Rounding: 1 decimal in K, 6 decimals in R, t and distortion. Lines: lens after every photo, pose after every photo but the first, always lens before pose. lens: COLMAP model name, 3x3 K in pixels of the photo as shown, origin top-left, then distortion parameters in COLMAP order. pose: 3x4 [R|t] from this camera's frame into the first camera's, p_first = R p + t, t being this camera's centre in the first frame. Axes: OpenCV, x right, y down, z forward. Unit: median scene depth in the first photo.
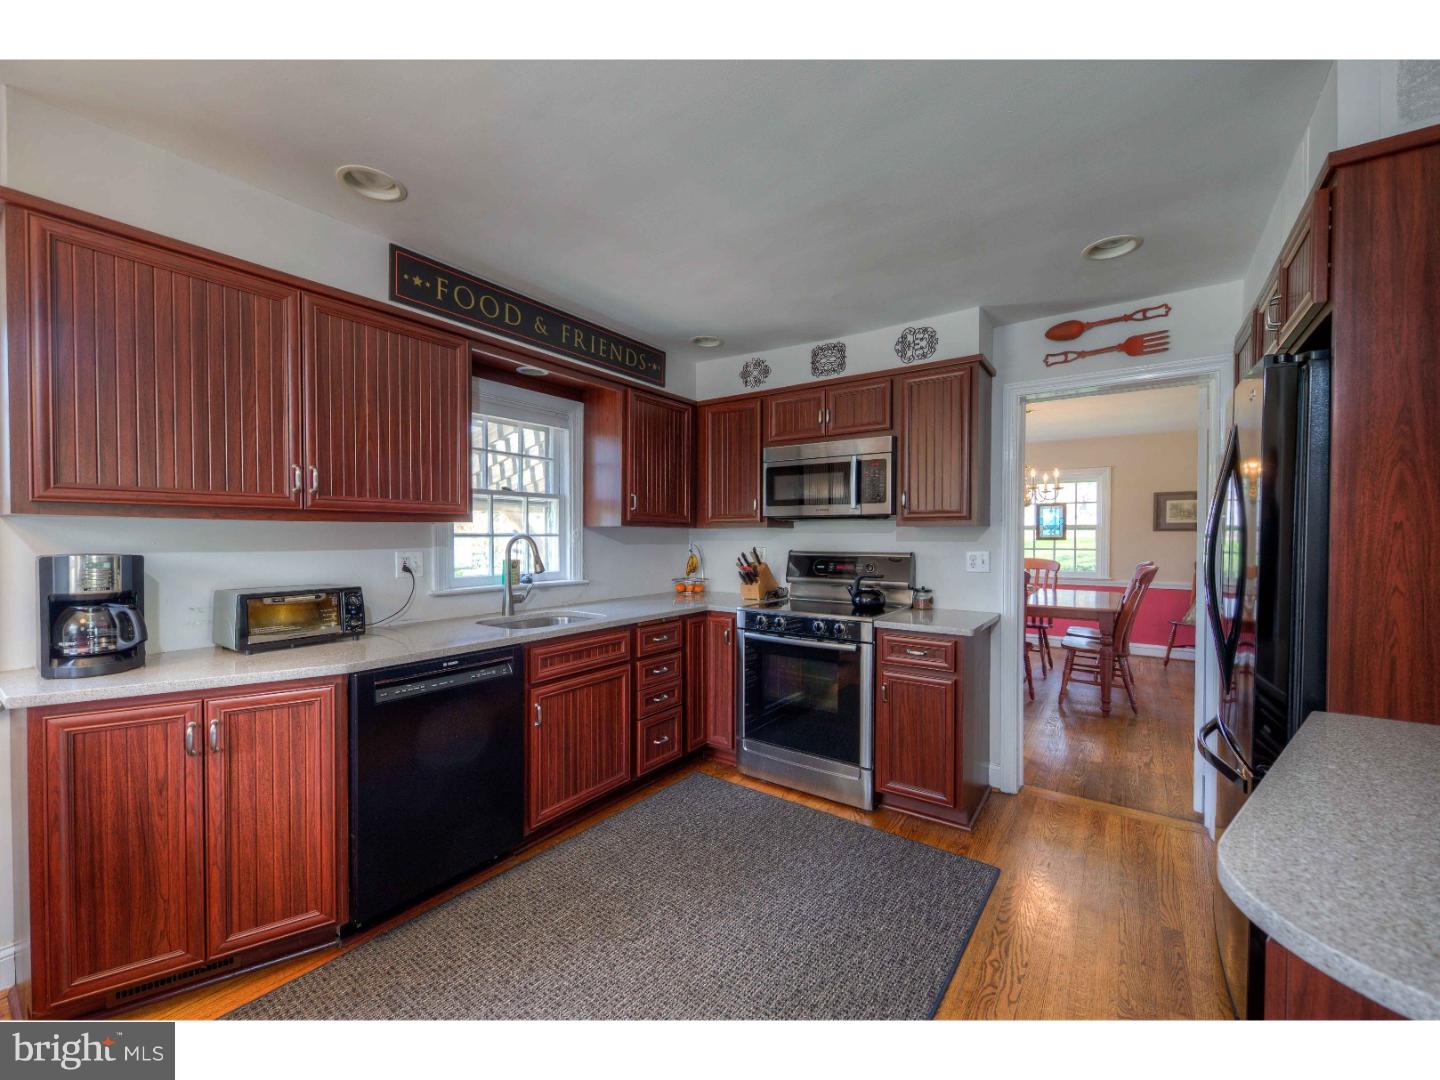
lens RADIAL K [[580.3, 0, 721.0], [0, 580.3, 545.0], [0, 0, 1]] dist [0.000119, -0.000773]
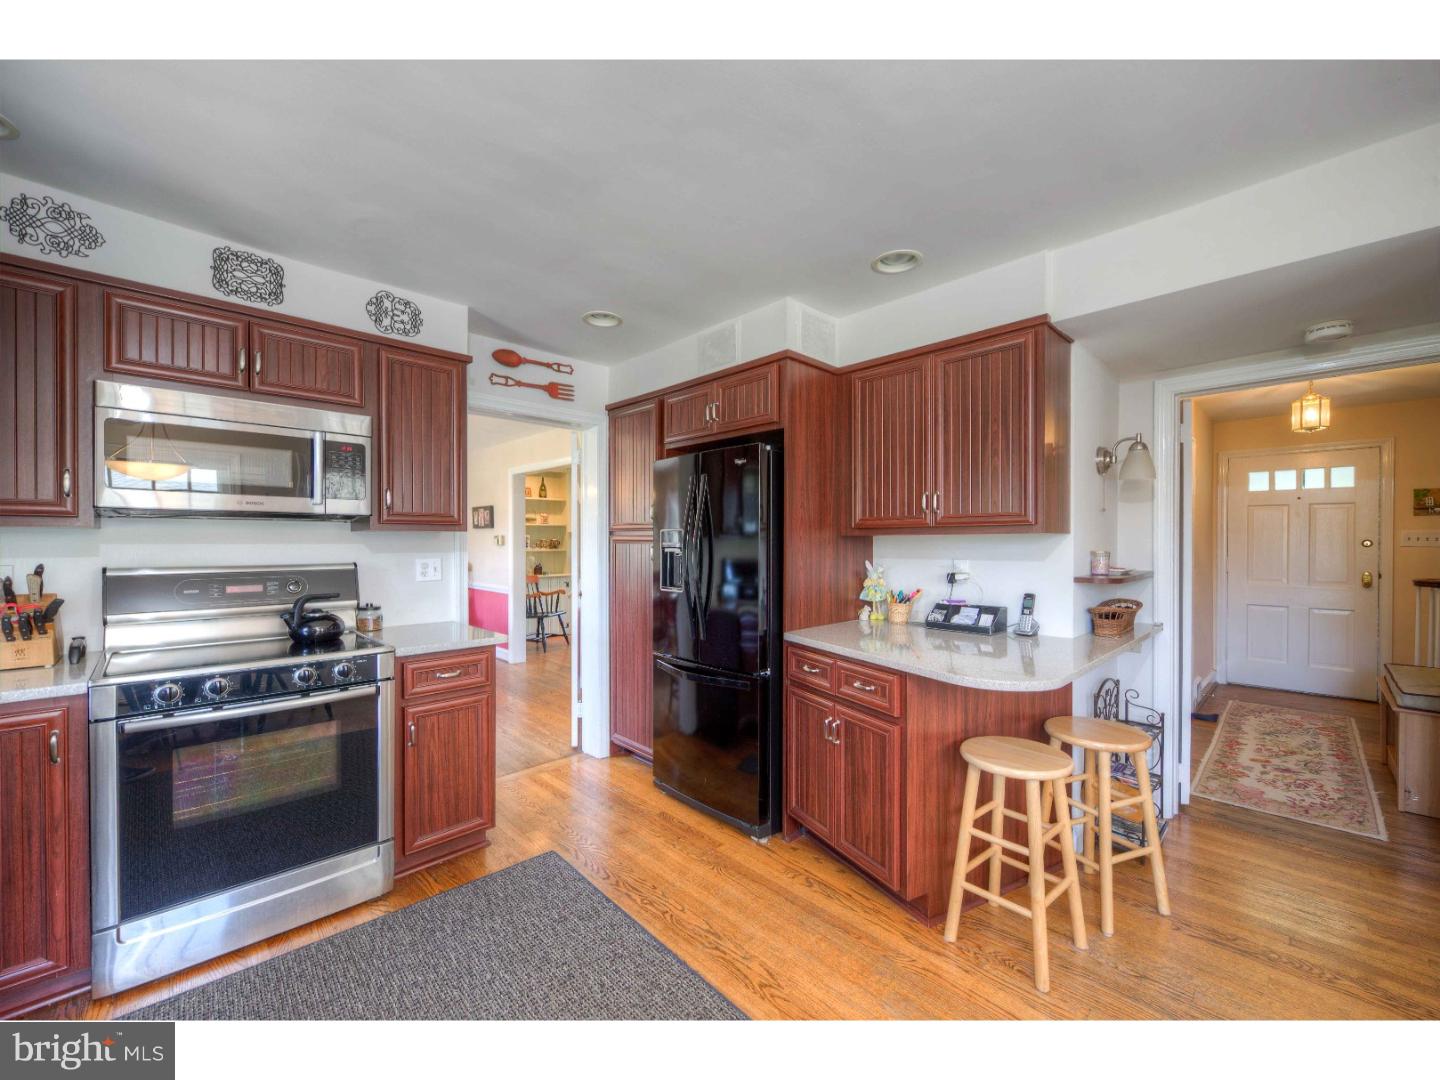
lens RADIAL K [[580.3, 0, 722.2], [0, 580.3, 546.1], [0, 0, 1]] dist [0.000119, -0.000773]
pose [[0.168766, -0.007538, 0.985627, -0.426747], [0.018075, 0.999826, 0.004552, -0.005567], [-0.985490, 0.017047, 0.168873, 0.404765]]
